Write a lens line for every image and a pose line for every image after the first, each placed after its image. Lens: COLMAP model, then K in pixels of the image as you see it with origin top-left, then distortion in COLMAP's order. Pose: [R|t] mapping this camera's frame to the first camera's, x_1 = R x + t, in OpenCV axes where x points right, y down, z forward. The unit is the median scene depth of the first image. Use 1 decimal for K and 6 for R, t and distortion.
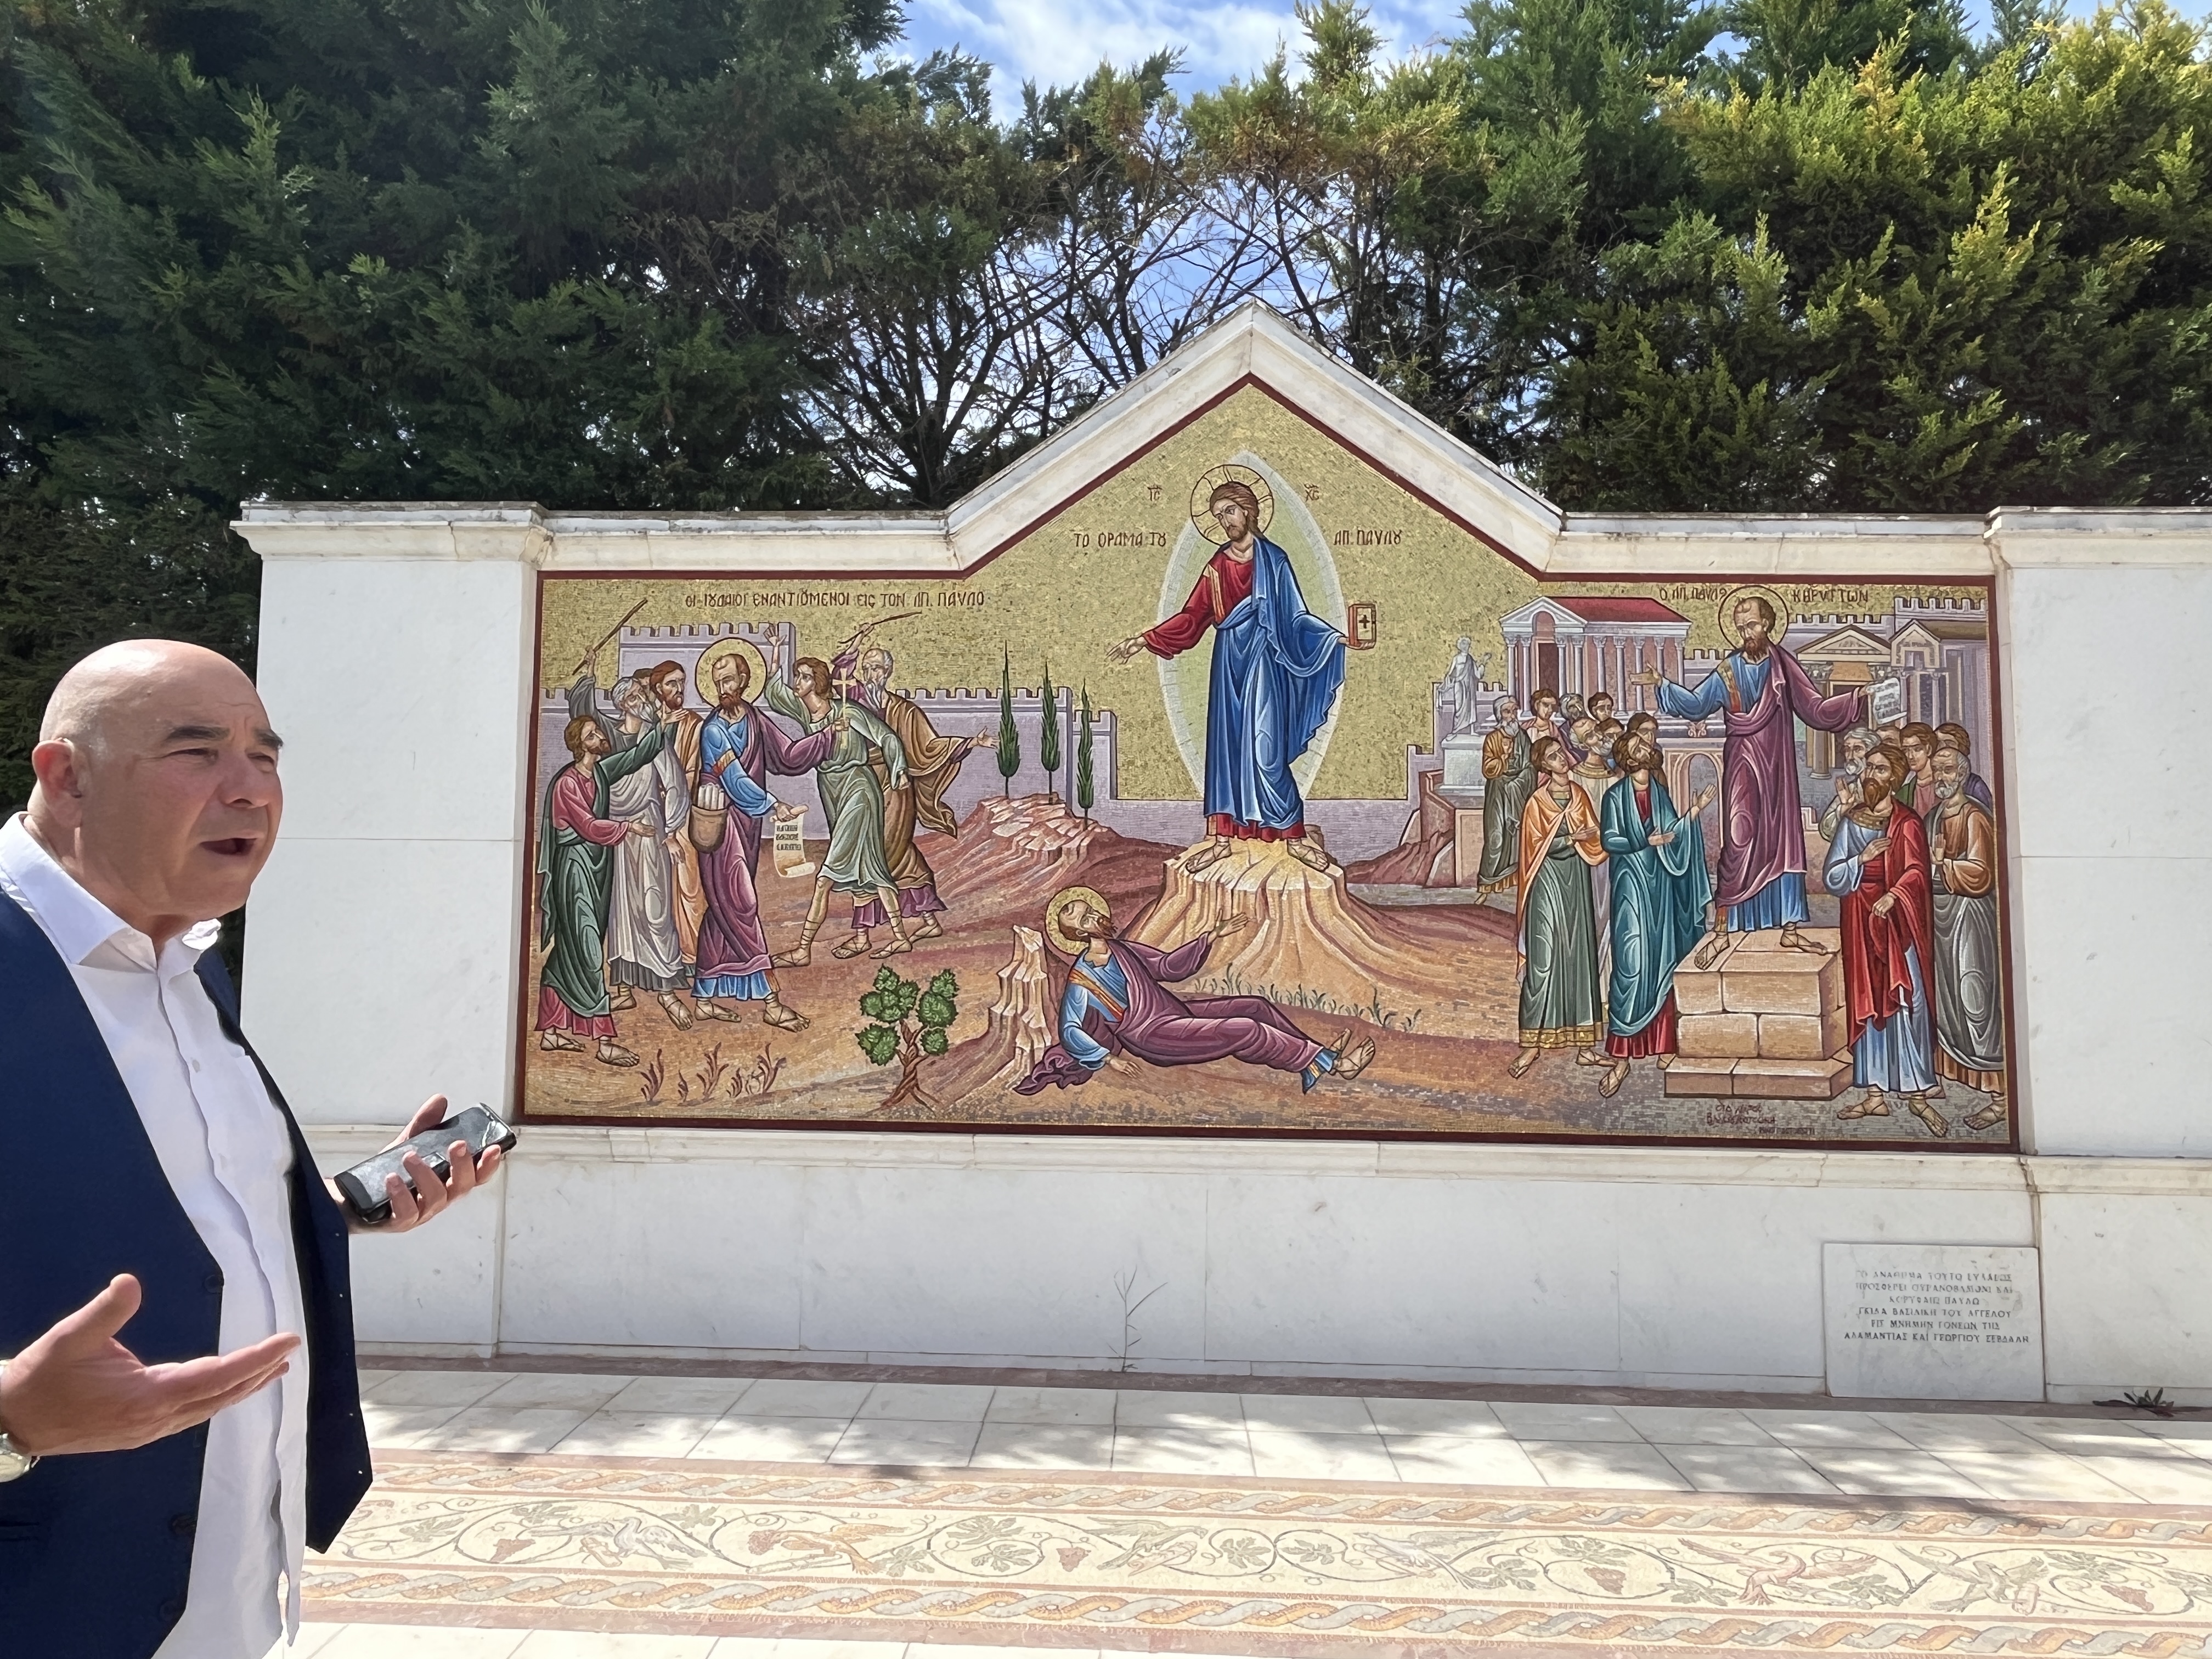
lens RADIAL K [[1462.5, 0, 1106.0], [0, 1462.5, 829.5], [0, 0, 1]] dist [-0.026446, 0.032865]
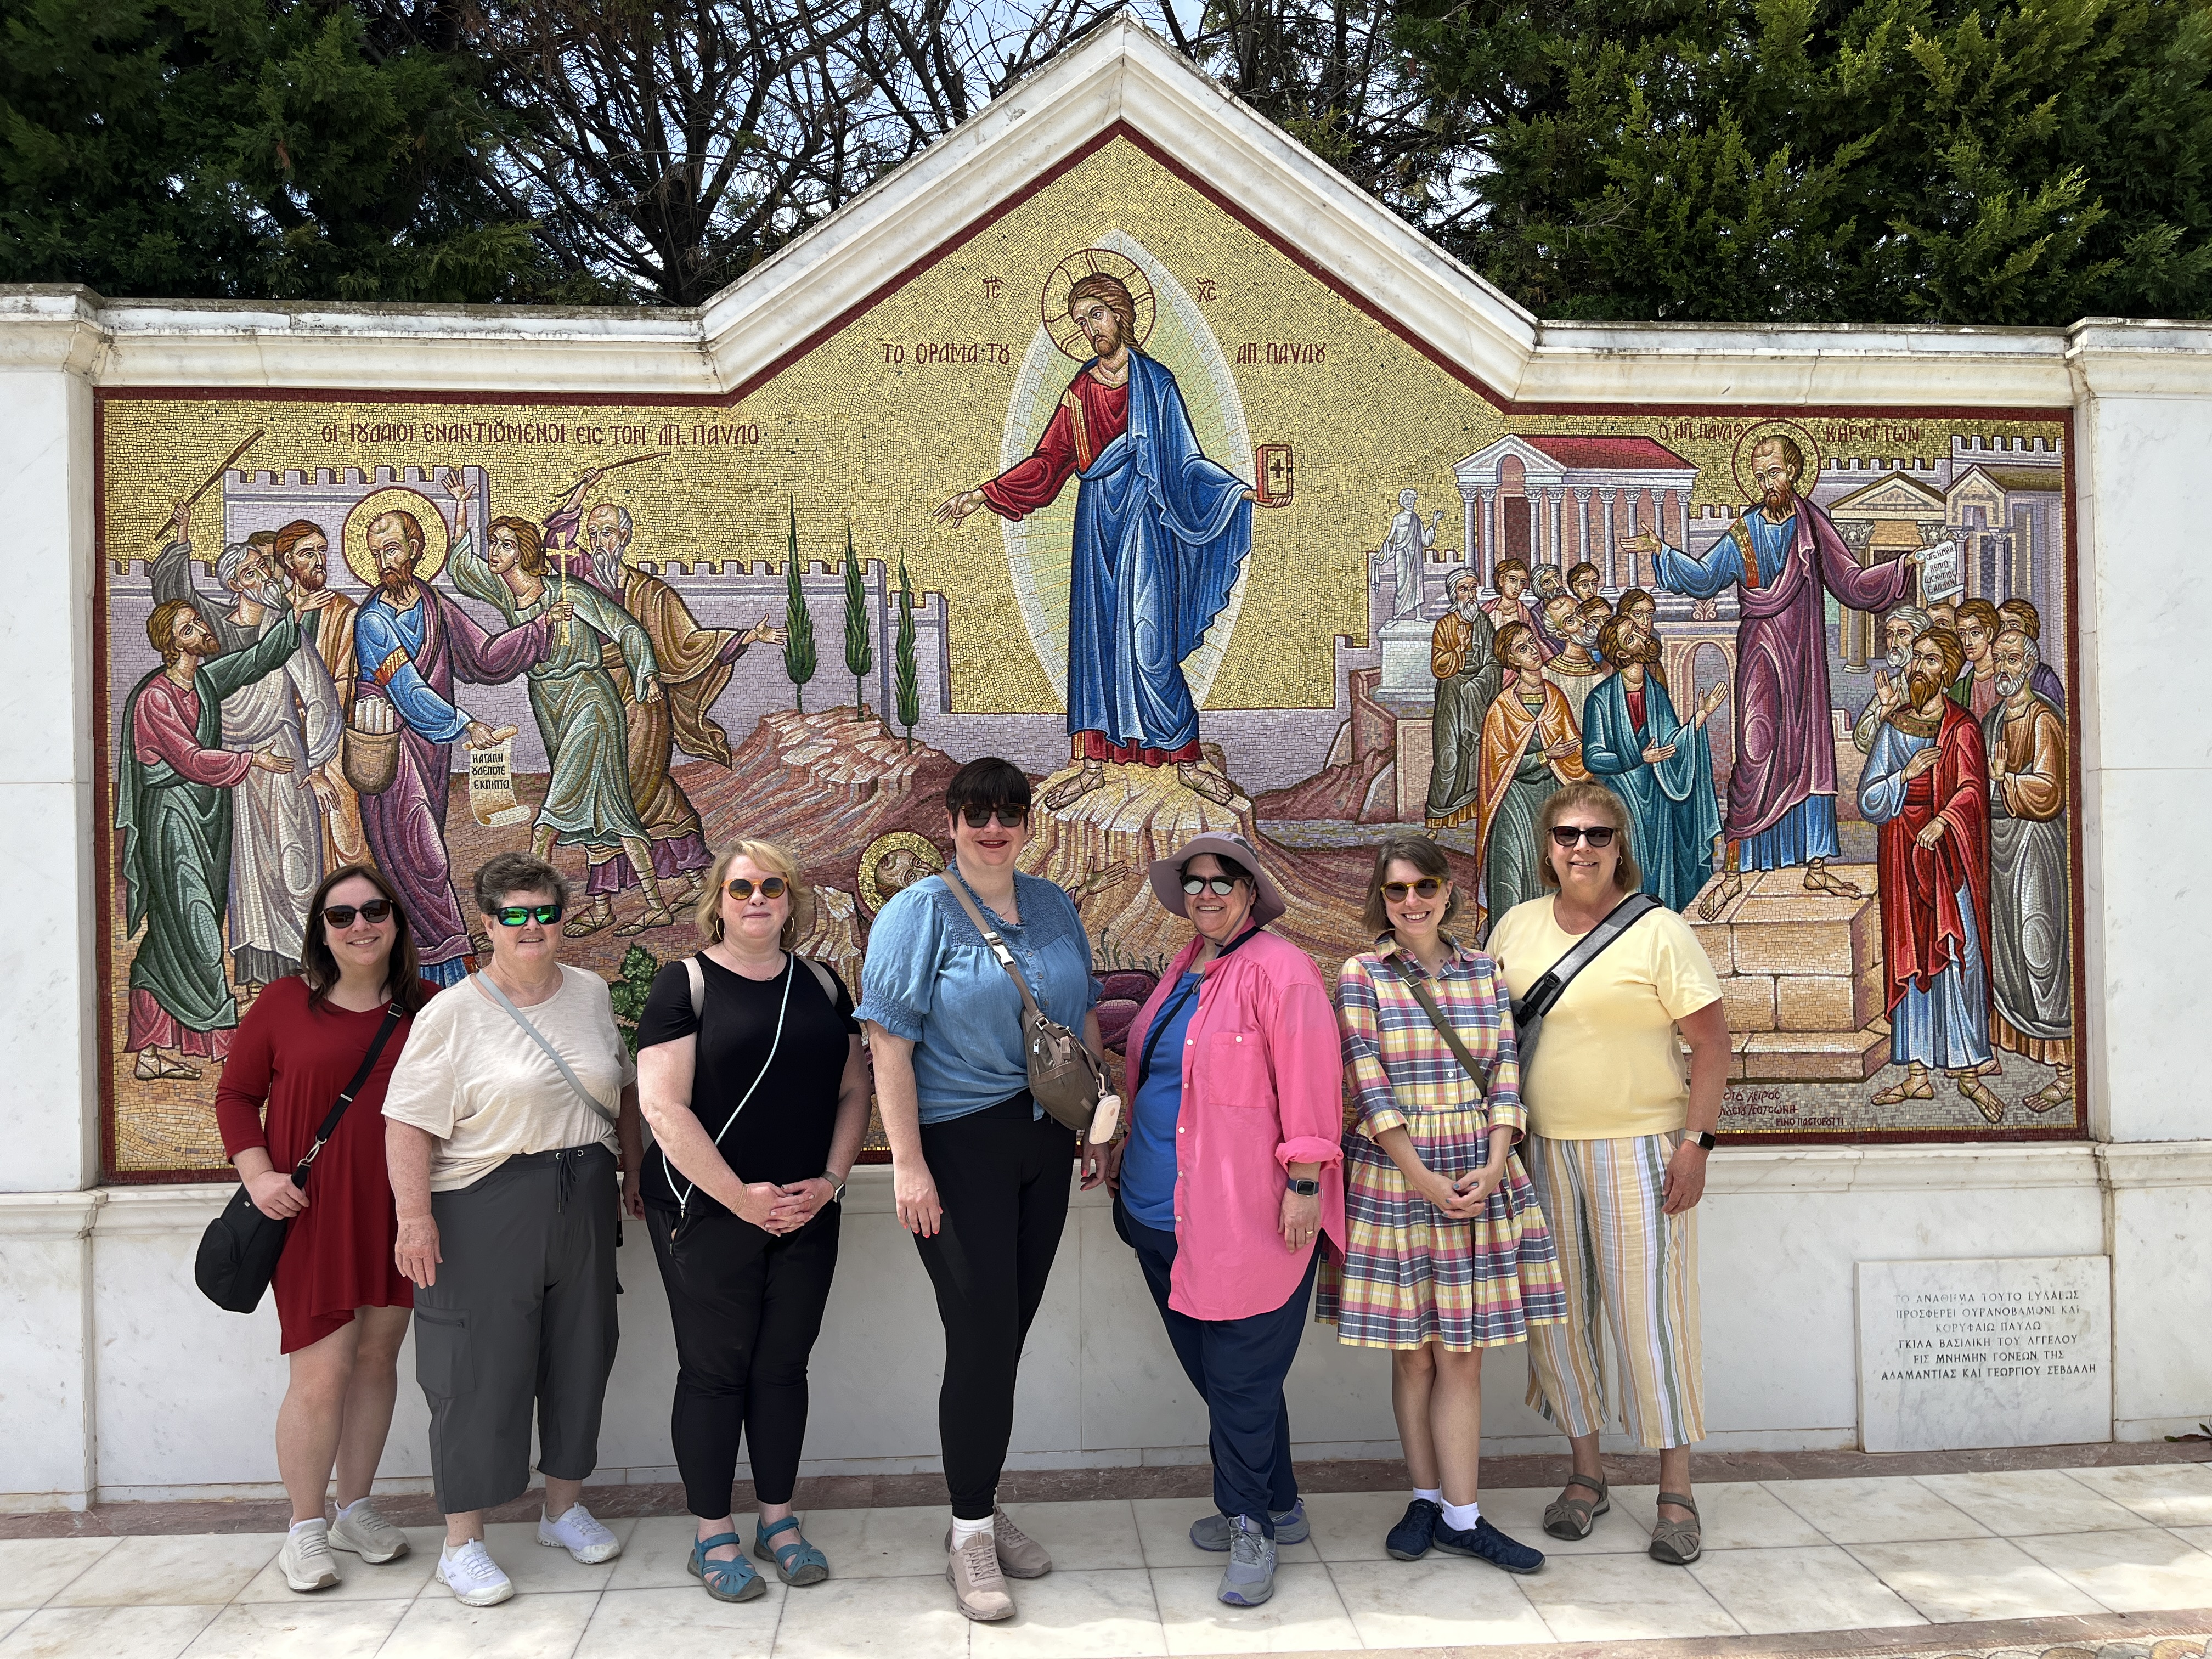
lens RADIAL K [[1620.6, 0, 1106.0], [0, 1620.6, 829.5], [0, 0, 1]] dist [0.059313, -0.082934]
pose [[0.993465, -0.021936, 0.112012, -0.007537], [0.013032, 0.996740, 0.079616, -0.025830], [-0.113393, -0.077636, 0.990512, 0.171080]]
